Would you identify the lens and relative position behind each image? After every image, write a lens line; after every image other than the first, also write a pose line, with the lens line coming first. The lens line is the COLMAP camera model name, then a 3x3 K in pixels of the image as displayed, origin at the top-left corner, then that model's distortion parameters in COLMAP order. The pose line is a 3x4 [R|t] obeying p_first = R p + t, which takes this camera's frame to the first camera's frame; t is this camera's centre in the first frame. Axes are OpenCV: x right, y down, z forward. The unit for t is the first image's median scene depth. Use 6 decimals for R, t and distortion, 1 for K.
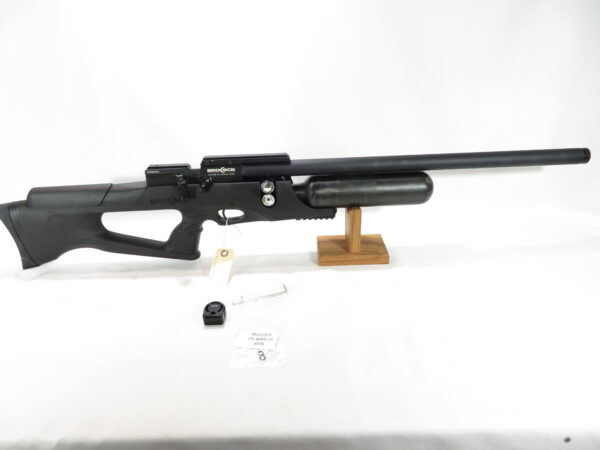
lens RADIAL K [[442.3, 0, 301.8], [0, 442.3, 225.1], [0, 0, 1]] dist [0.005443, 0.005194]
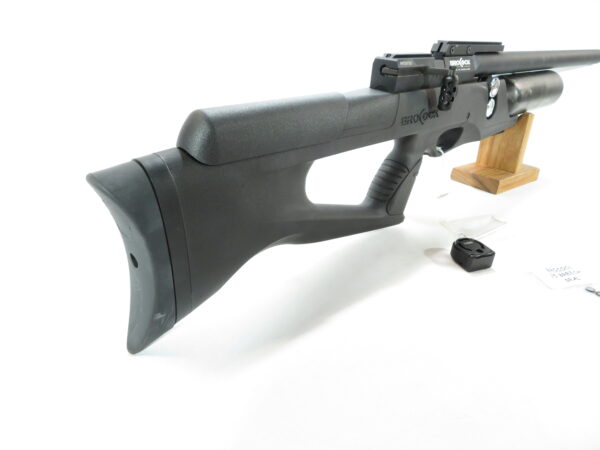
lens RADIAL K [[442.3, 0, 301.8], [0, 442.3, 225.1], [0, 0, 1]] dist [0.005443, 0.005194]
pose [[0.728341, -0.227127, 0.646478, -0.792571], [0.223748, 0.970583, 0.088914, -0.004965], [-0.647655, 0.079888, 0.757734, 0.663378]]
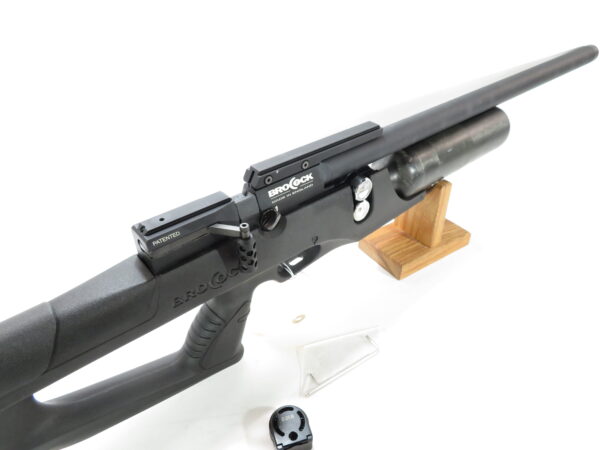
lens RADIAL K [[442.3, 0, 301.8], [0, 442.3, 225.1], [0, 0, 1]] dist [0.005443, 0.005194]
pose [[0.788717, -0.333864, 0.516198, -0.425777], [0.237396, 0.939954, 0.245214, -0.193462], [-0.567070, -0.070861, 0.820616, 0.575582]]
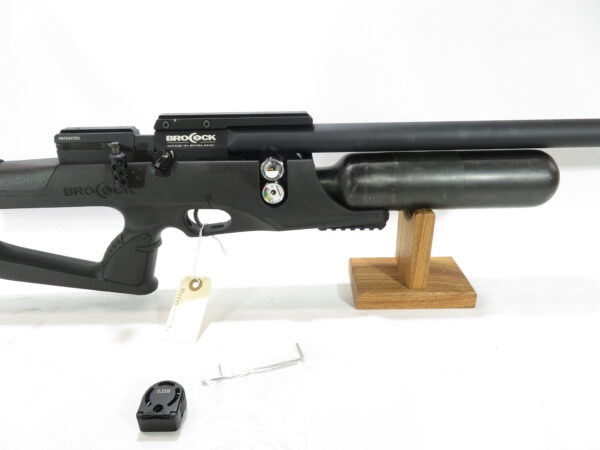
lens RADIAL K [[442.3, 0, 301.8], [0, 442.3, 225.1], [0, 0, 1]] dist [0.005443, 0.005194]
pose [[0.999785, 0.020010, -0.005367, -0.034370], [-0.020233, 0.998764, -0.045390, 0.009287], [0.004452, 0.045488, 0.998955, 0.428348]]
